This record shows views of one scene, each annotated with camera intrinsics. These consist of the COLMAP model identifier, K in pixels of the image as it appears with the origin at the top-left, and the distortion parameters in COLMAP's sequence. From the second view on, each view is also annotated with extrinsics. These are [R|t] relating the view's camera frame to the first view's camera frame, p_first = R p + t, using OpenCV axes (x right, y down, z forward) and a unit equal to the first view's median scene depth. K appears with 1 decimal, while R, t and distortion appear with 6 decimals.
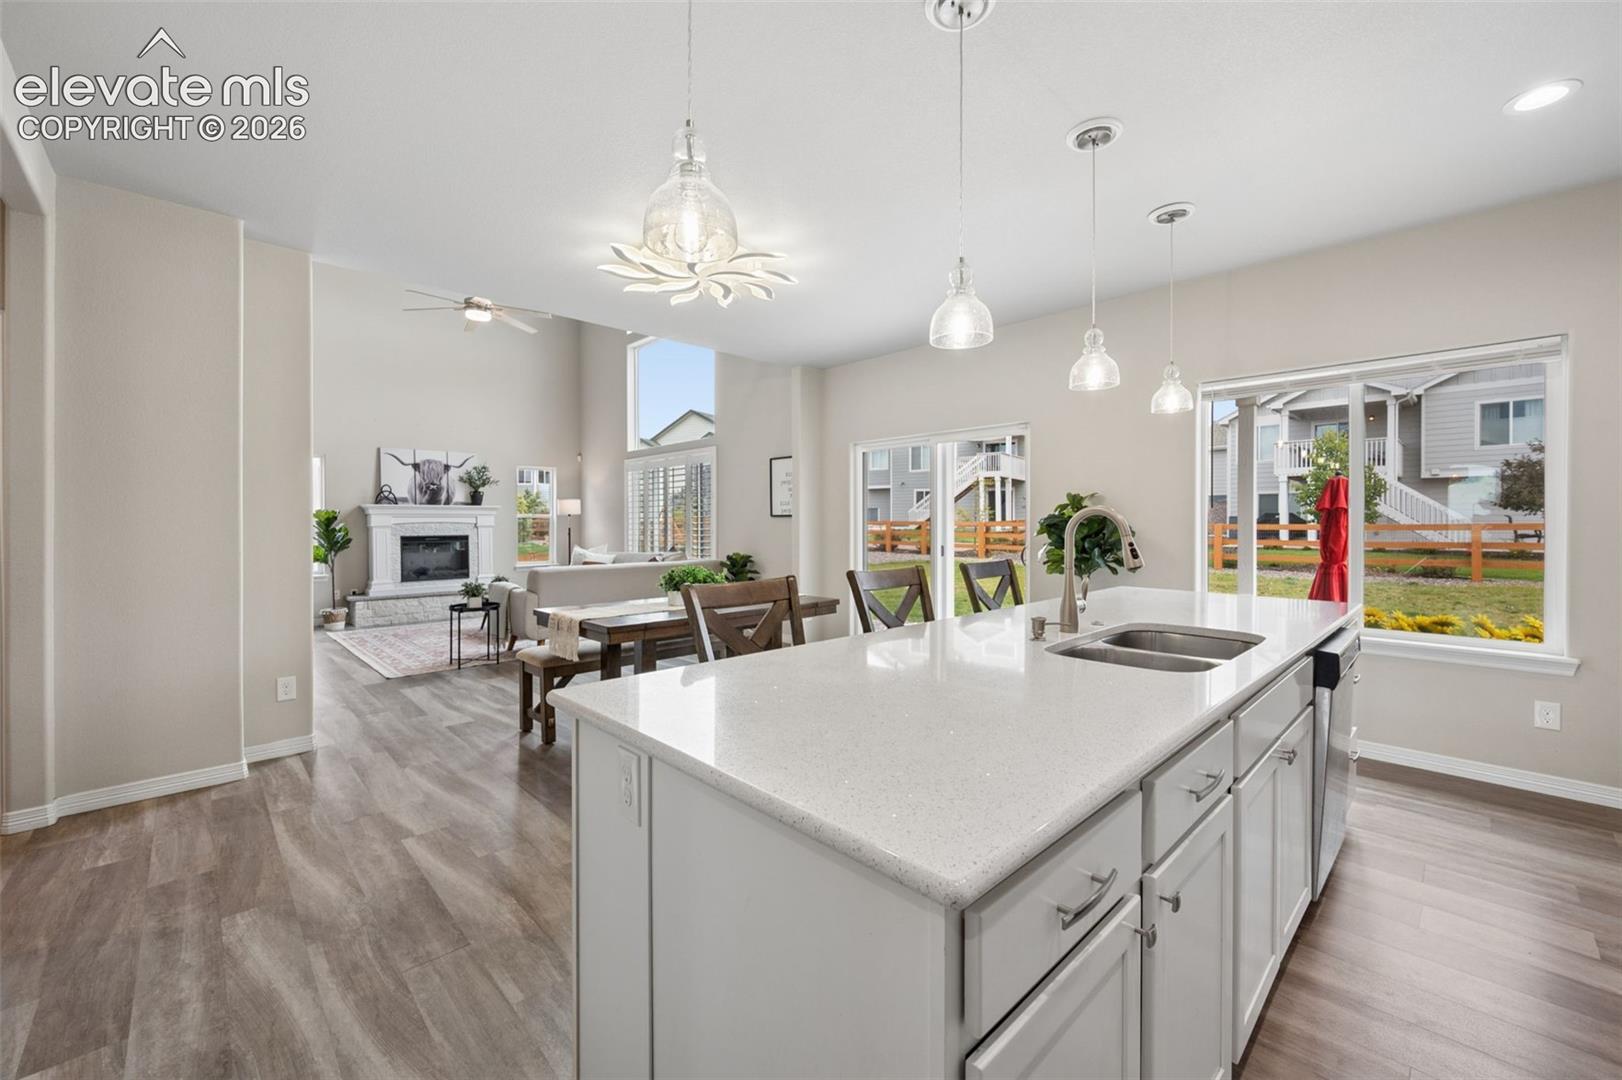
lens RADIAL K [[643.5, 0, 810.4], [0, 643.5, 530.9], [0, 0, 1]] dist [0.002056, 0.000218]
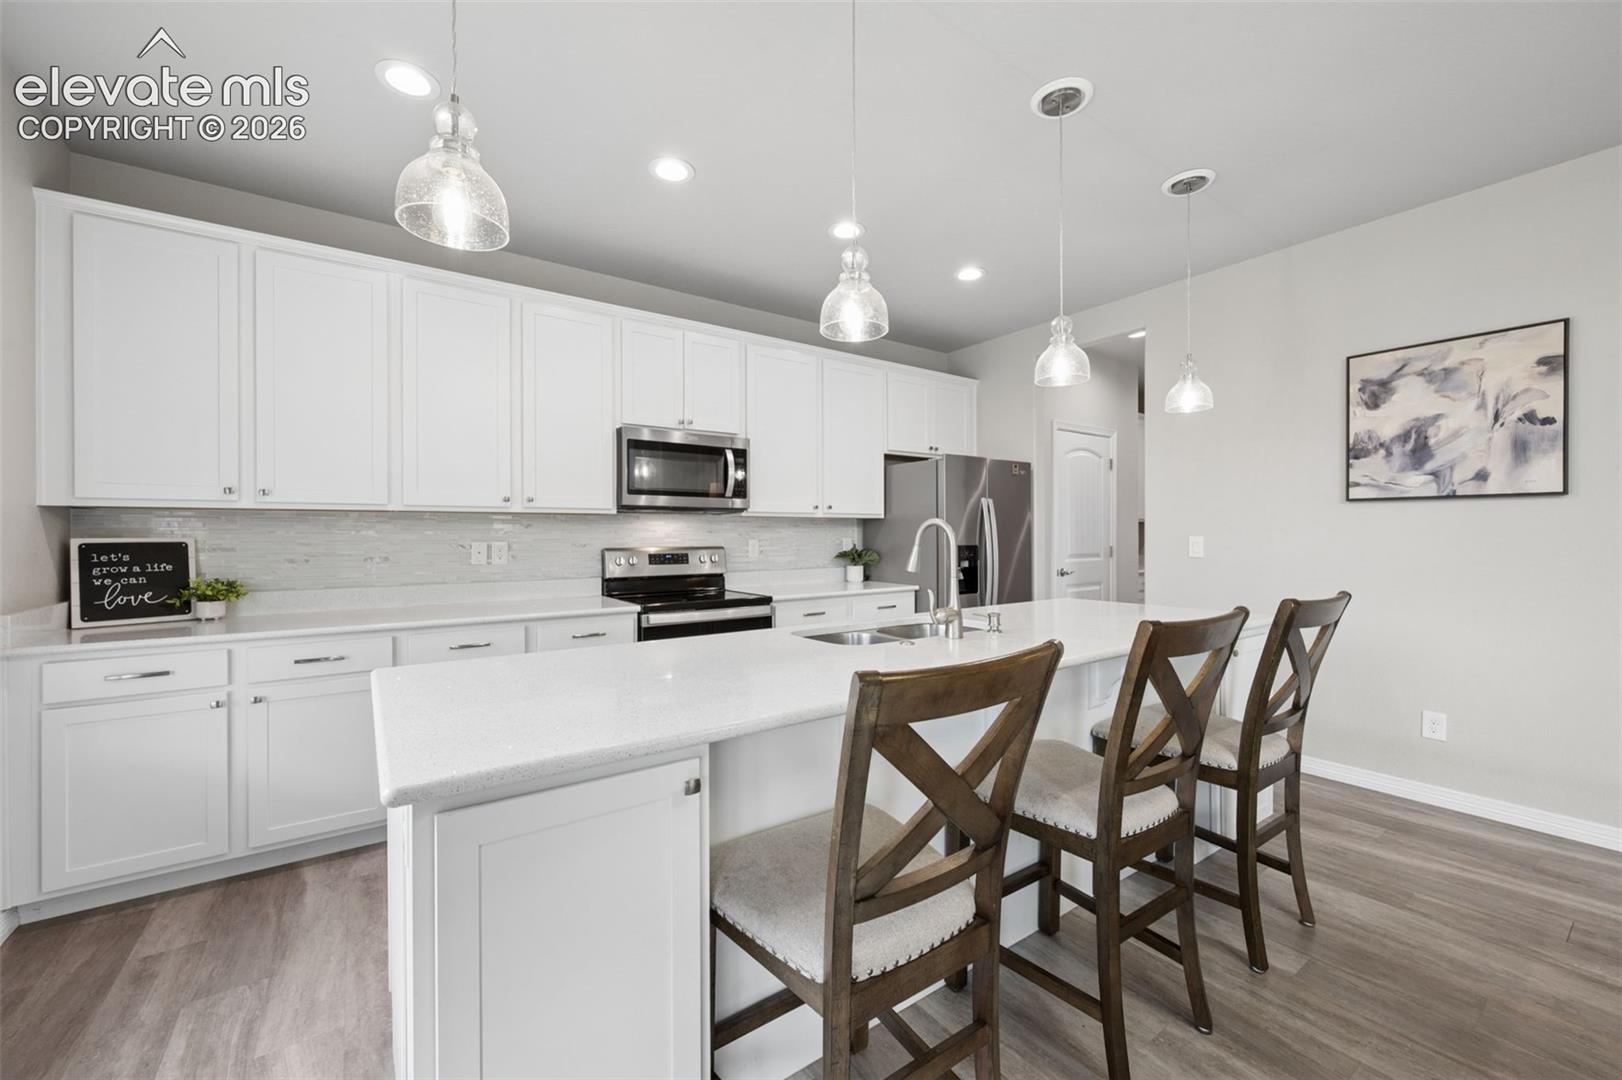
lens RADIAL K [[637.2, 0, 811.3], [0, 637.2, 536.6], [0, 0, 1]] dist [-0.002564, 0.000001]
pose [[-0.989074, 0.005408, 0.147321, 0.116042], [0.007916, 0.999834, 0.016440, -0.005761], [-0.147208, 0.017426, -0.988952, 0.498742]]
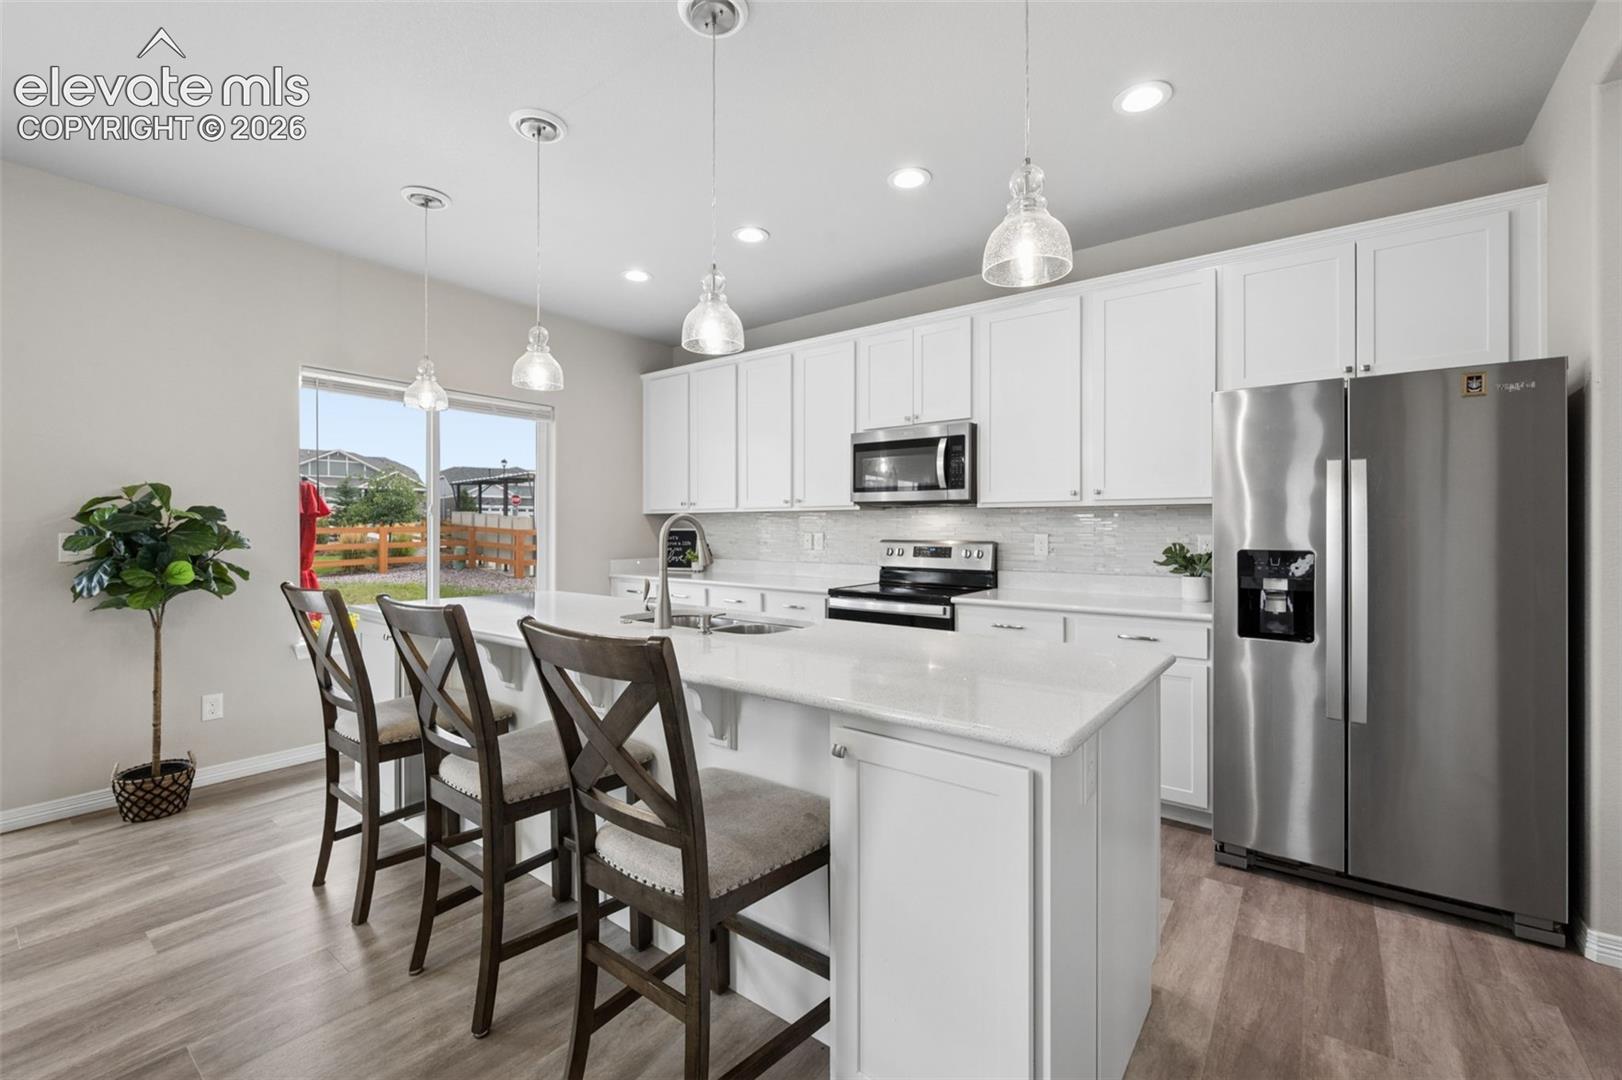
lens RADIAL K [[663.0, 0, 811.0], [0, 663.0, 540.0], [0, 0, 1]] dist [-0.001180, -0.000100]
pose [[-0.154417, -0.015168, 0.987889, -0.177183], [0.012087, 0.999778, 0.017240, -0.001346], [-0.987932, 0.014603, -0.154200, 0.224027]]
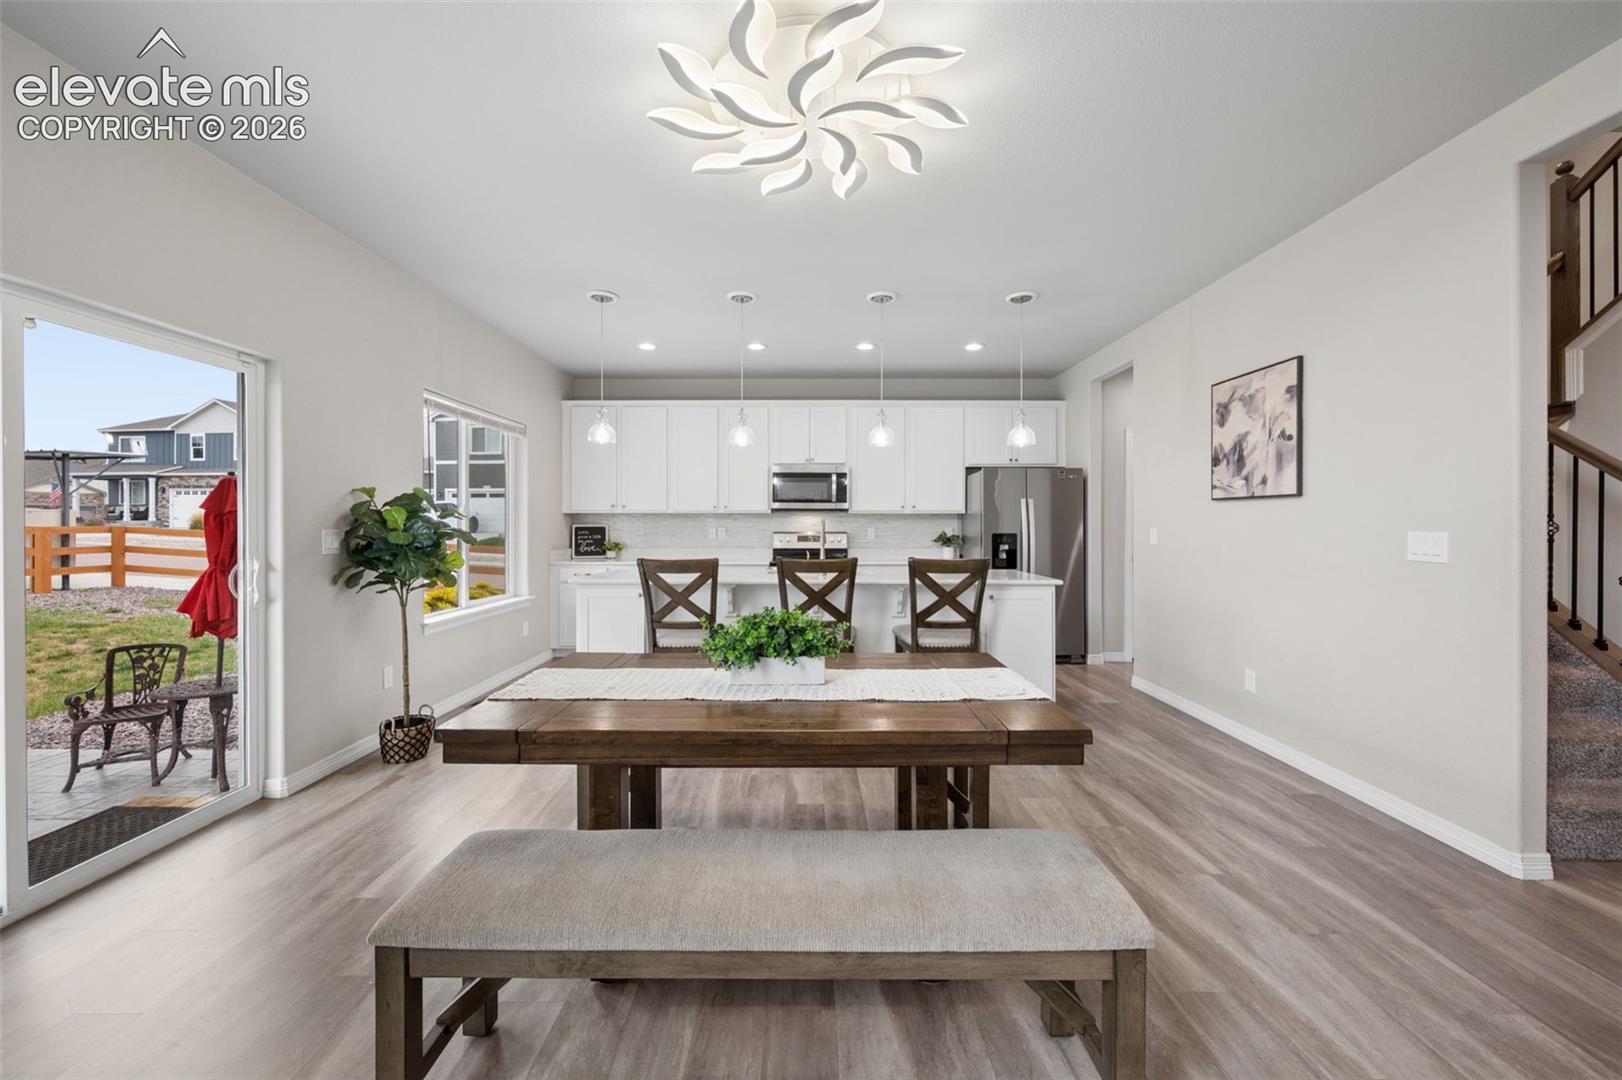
lens RADIAL K [[646.8, 0, 811.1], [0, 646.8, 525.8], [0, 0, 1]] dist [-0.000015, 0.000038]
pose [[-0.722055, 0.000040, 0.691836, -0.260320], [0.009986, 0.999896, 0.010363, -0.007088], [-0.691764, 0.014391, -0.721980, 0.630483]]
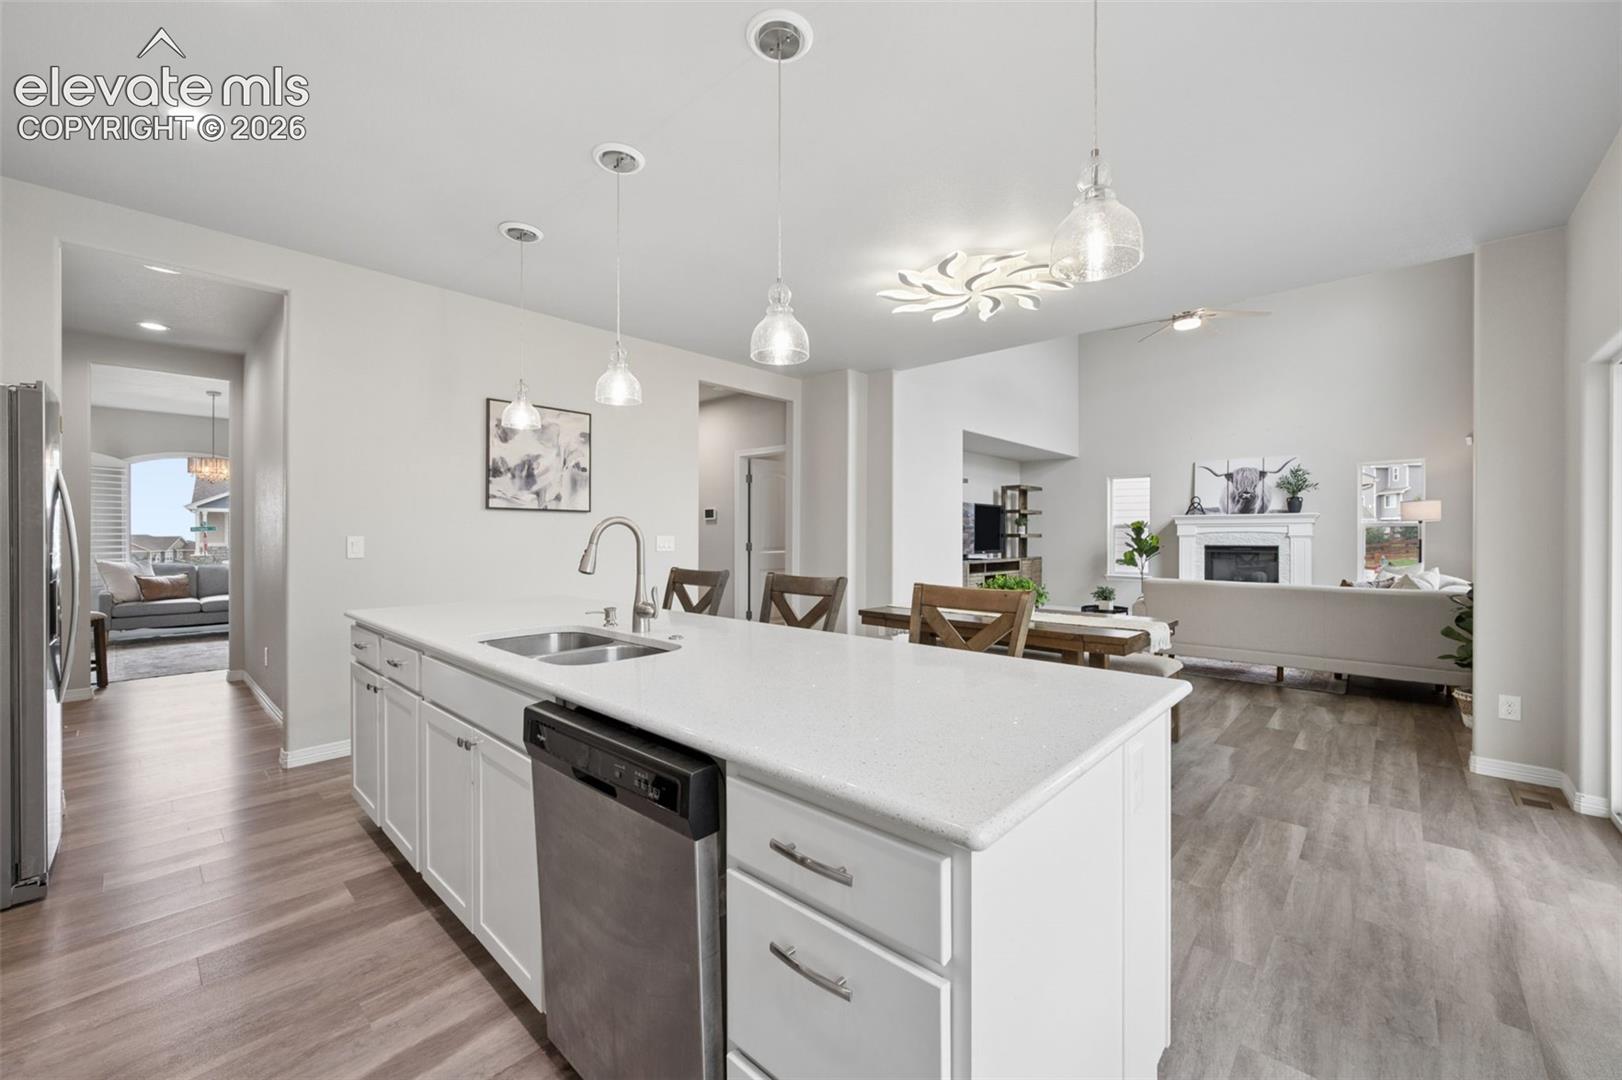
lens RADIAL K [[643.5, 0, 810.4], [0, 643.5, 530.9], [0, 0, 1]] dist [0.002056, 0.000218]
pose [[0.060823, -0.003174, -0.998144, 0.367573], [-0.013085, 0.999906, -0.003977, -0.002266], [0.998063, 0.013302, 0.060776, 0.296425]]
